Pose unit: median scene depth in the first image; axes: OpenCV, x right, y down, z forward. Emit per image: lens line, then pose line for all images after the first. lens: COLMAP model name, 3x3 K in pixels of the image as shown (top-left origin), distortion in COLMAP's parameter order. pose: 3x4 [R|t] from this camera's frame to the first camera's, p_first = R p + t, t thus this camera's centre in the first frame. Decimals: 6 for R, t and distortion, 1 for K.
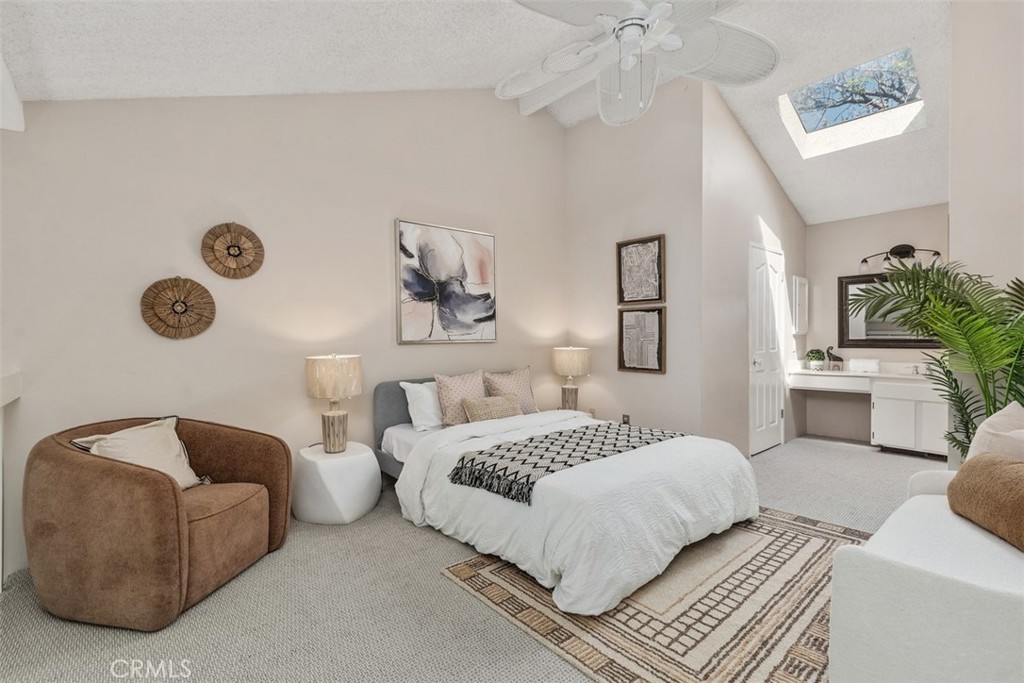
lens RADIAL K [[464.7, 0, 513.4], [0, 464.7, 344.1], [0, 0, 1]] dist [-0.001679, -0.000044]
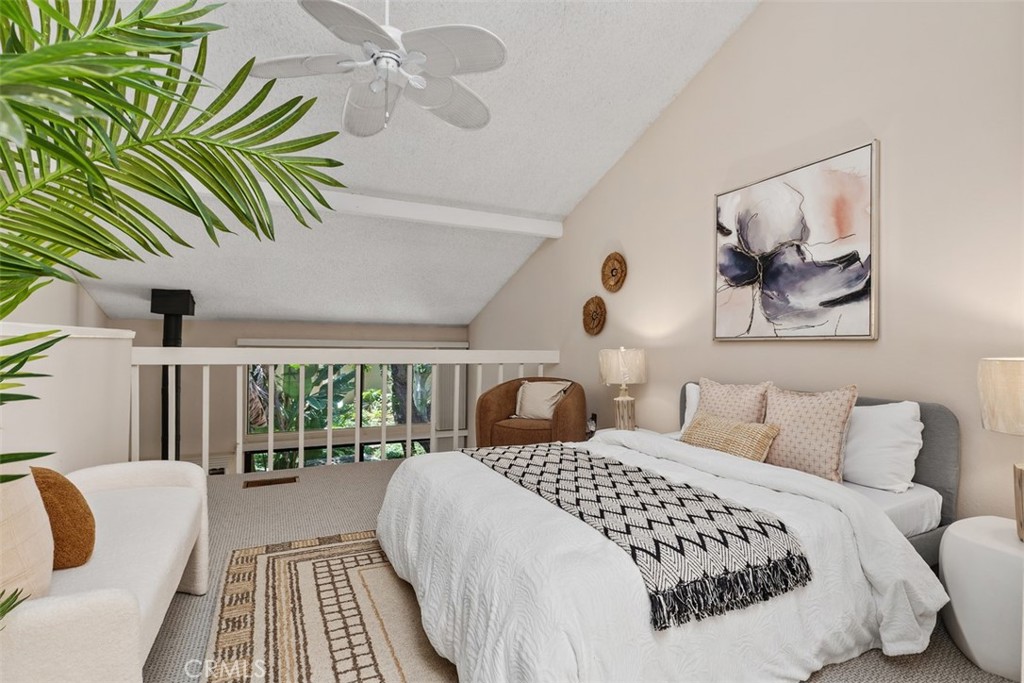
lens RADIAL K [[501.5, 0, 512.3], [0, 501.5, 339.6], [0, 0, 1]] dist [-0.002176, -0.000071]
pose [[-0.273260, -0.005876, -0.961922, 0.742120], [-0.023720, 0.999718, 0.000632, 0.005962], [0.961648, 0.022990, -0.273323, 0.894972]]
